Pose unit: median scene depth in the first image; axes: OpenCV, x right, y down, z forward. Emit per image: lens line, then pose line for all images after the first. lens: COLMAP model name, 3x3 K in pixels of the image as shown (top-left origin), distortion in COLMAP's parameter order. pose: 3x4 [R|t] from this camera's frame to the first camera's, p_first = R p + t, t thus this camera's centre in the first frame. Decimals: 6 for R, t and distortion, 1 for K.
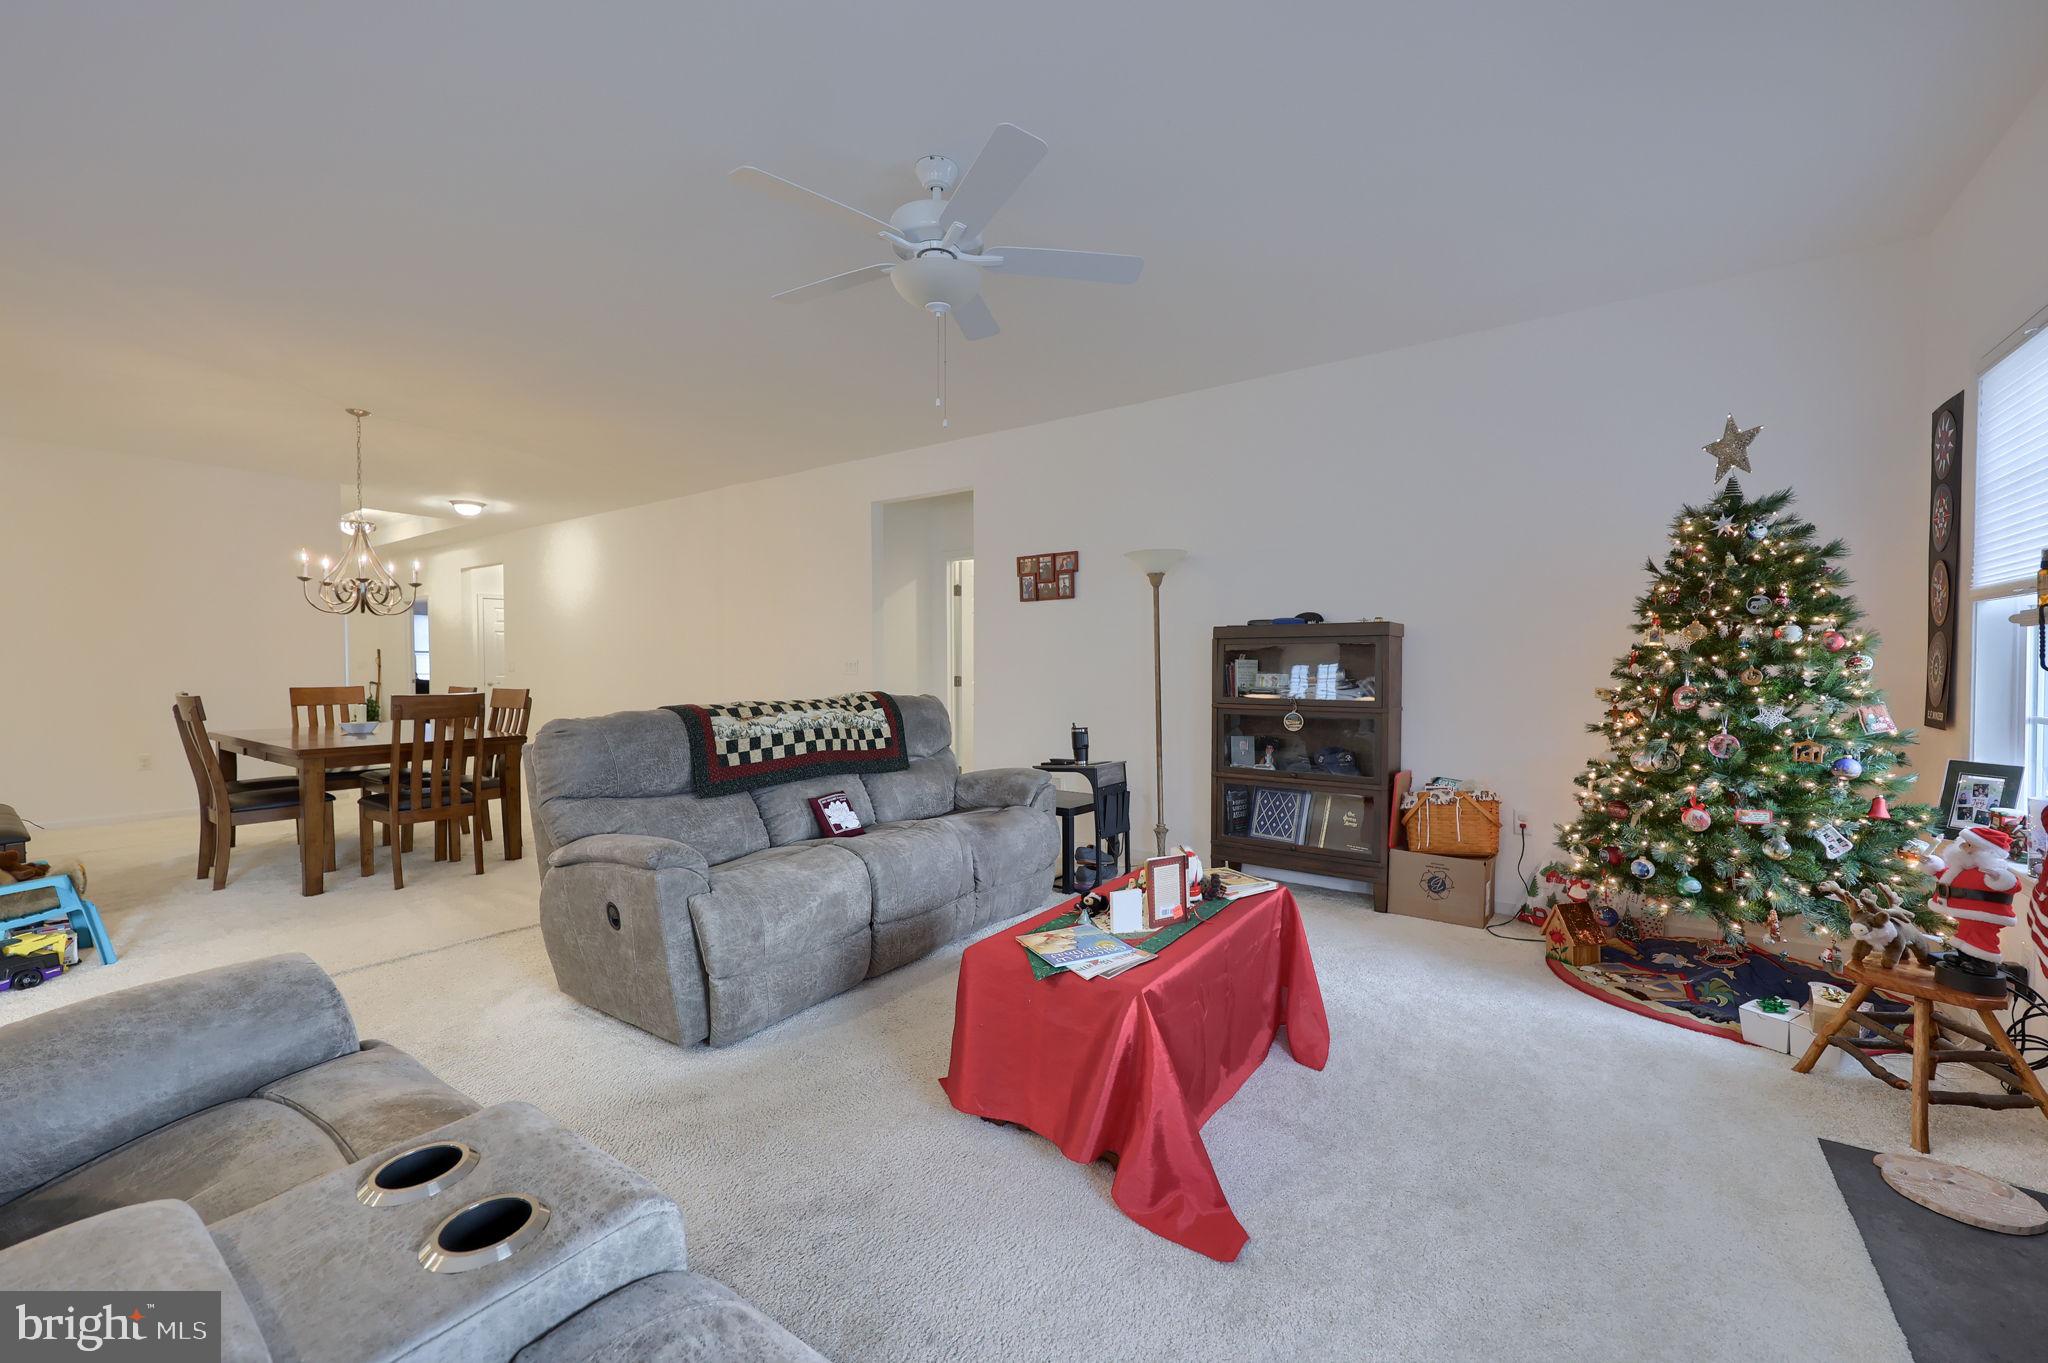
lens RADIAL K [[825.5, 0, 1024.4], [0, 825.5, 677.1], [0, 0, 1]] dist [0.001177, 0.000202]
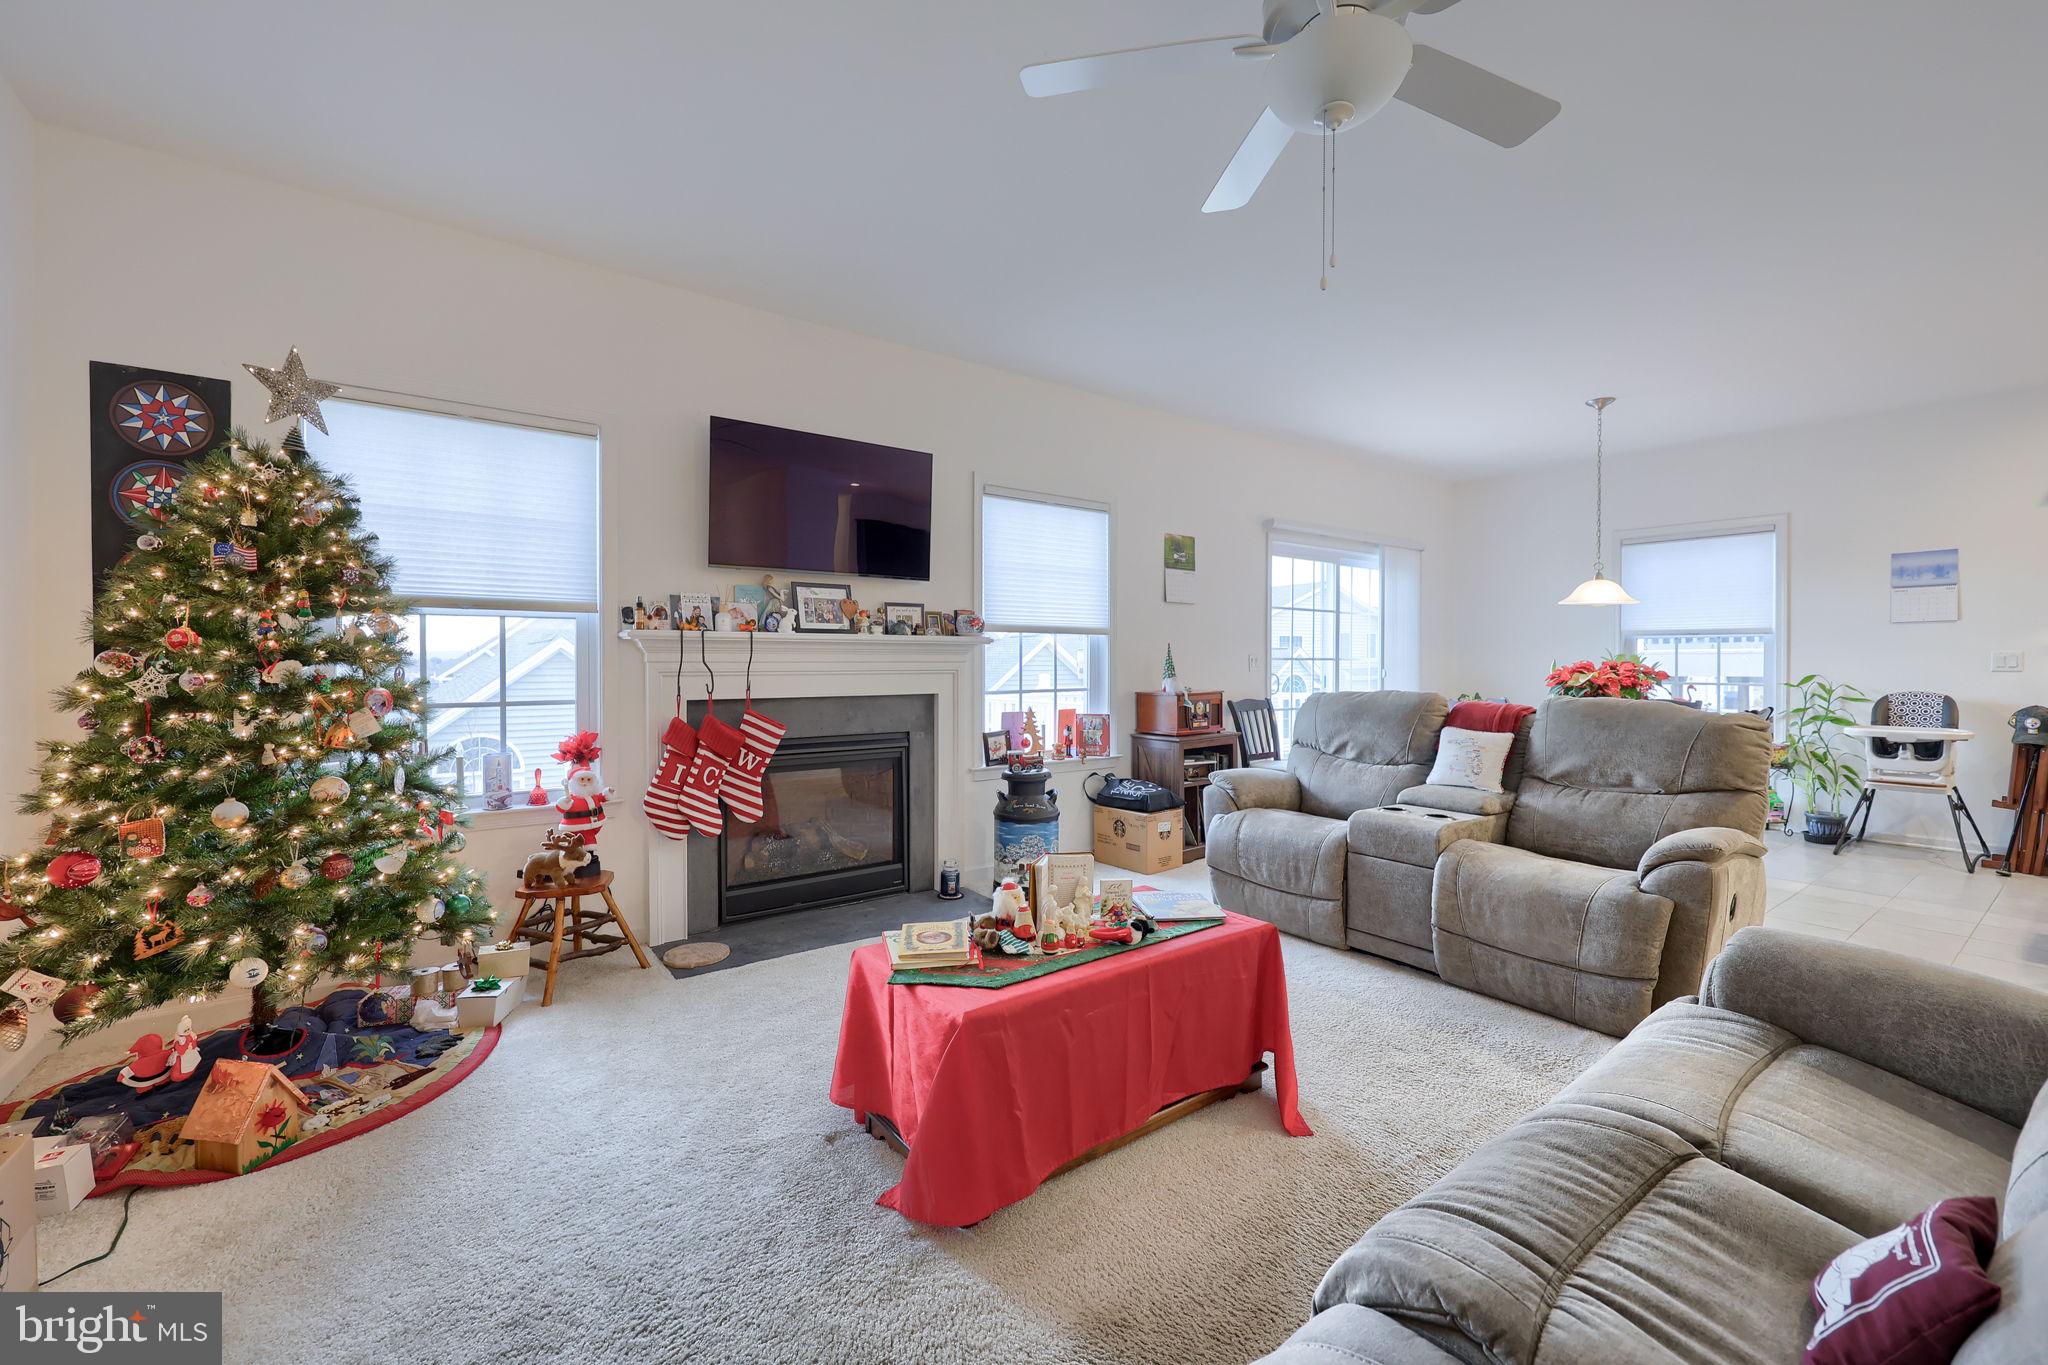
lens RADIAL K [[835.9, 0, 1012.8], [0, 835.9, 675.5], [0, 0, 1]] dist [-0.001385, -0.000025]
pose [[-0.955892, 0.001519, 0.293716, -0.032640], [0.010250, 0.999550, 0.028187, -0.011527], [-0.293541, 0.029954, -0.955477, 1.115827]]
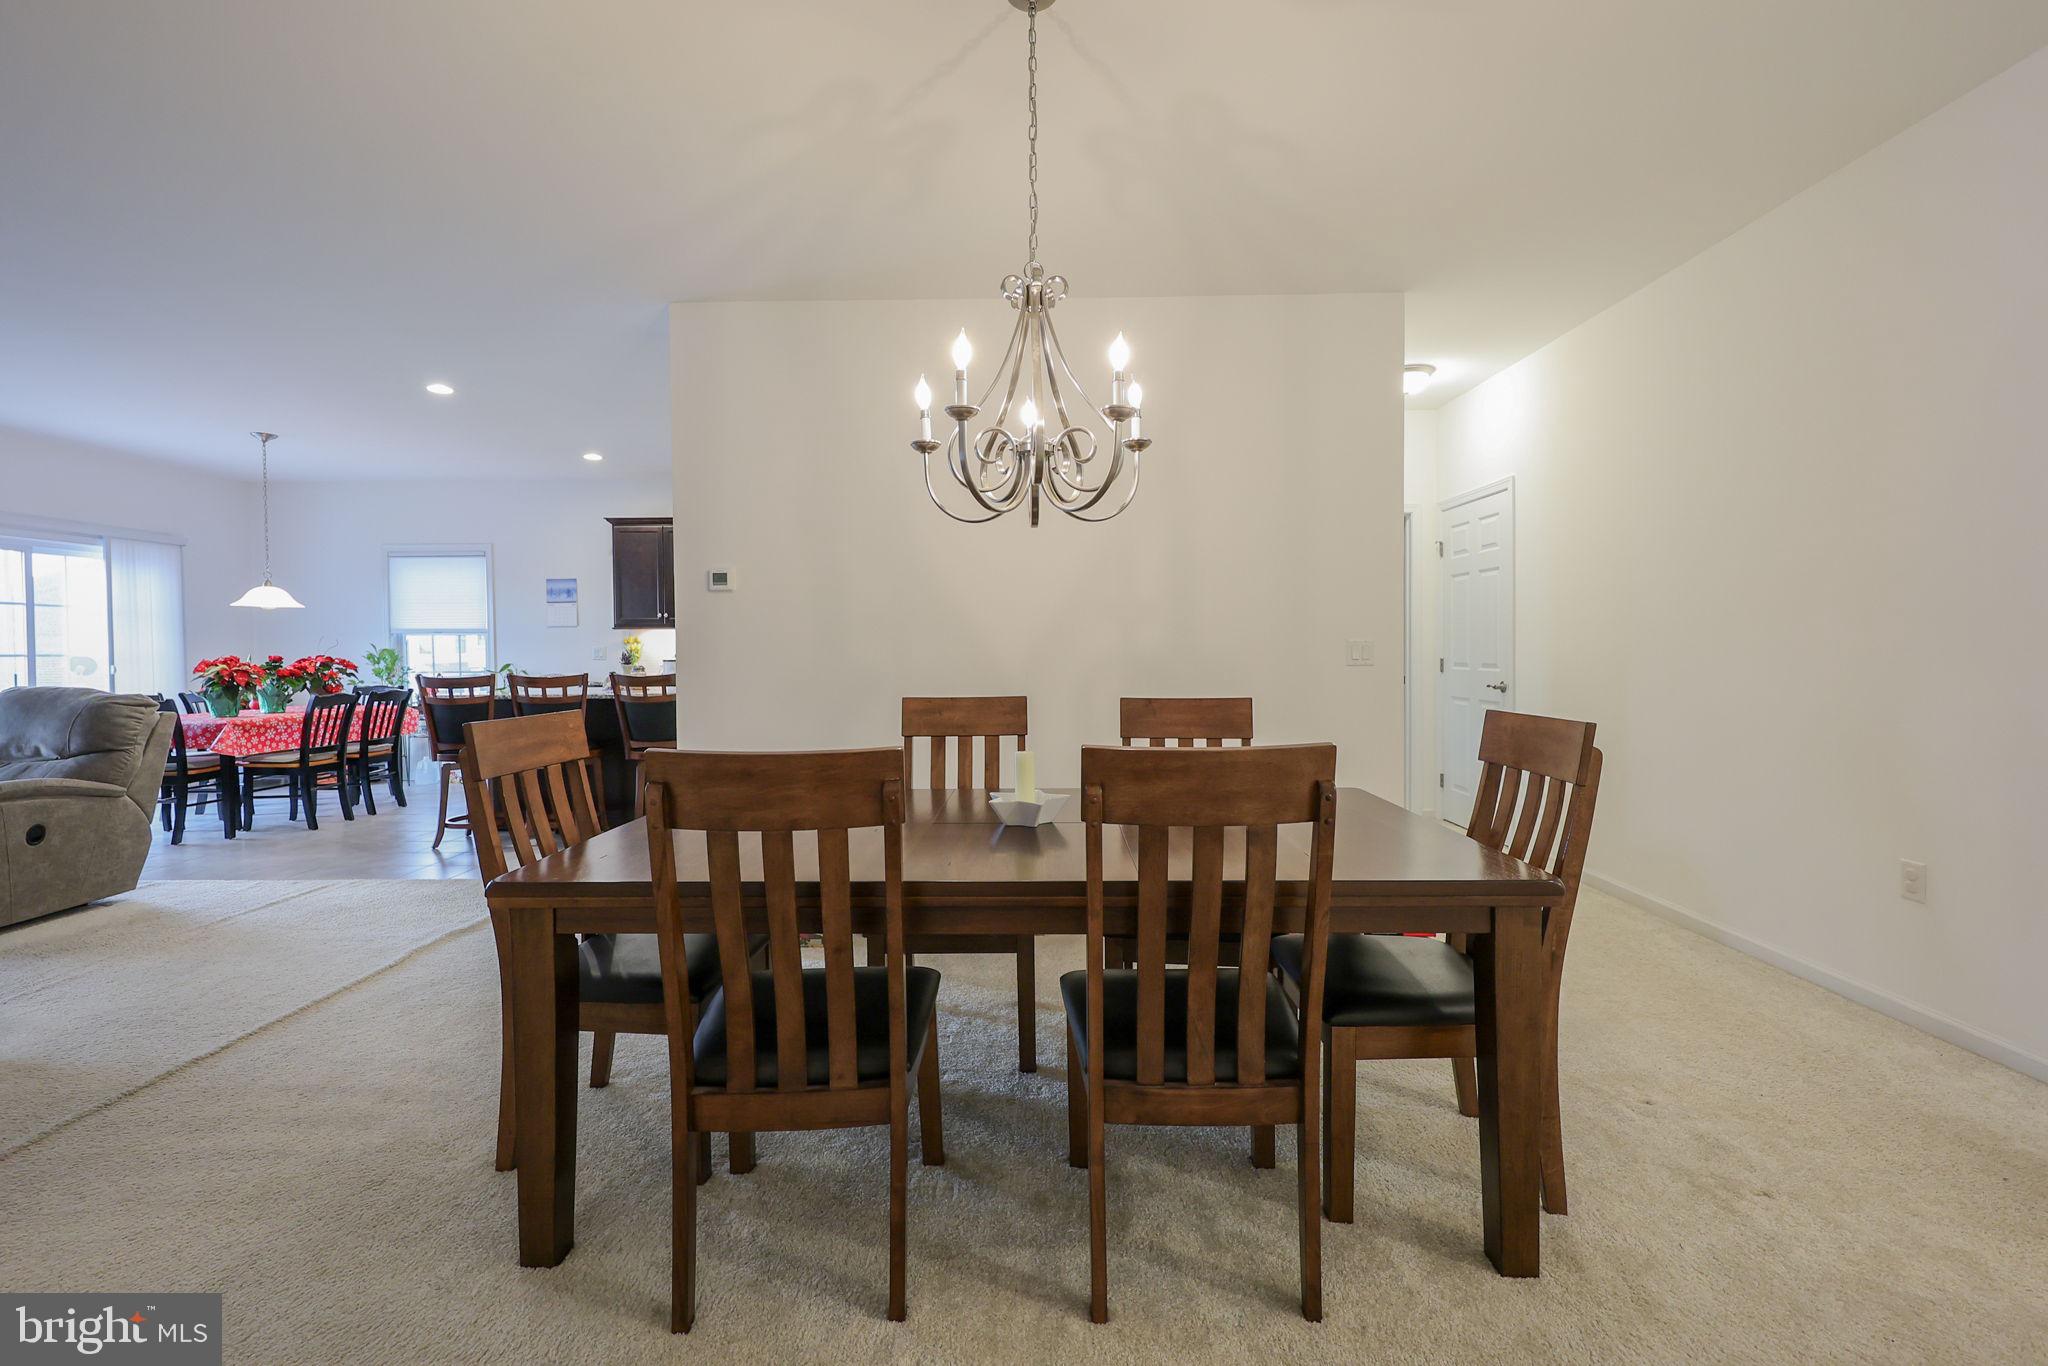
lens RADIAL K [[863.6, 0, 1027.0], [0, 863.6, 666.8], [0, 0, 1]] dist [-0.000855, -0.000161]
pose [[-0.817192, 0.022033, -0.575944, -0.710220], [0.003107, 0.999423, 0.033825, -0.014967], [0.576357, 0.025852, -0.816789, 1.680115]]
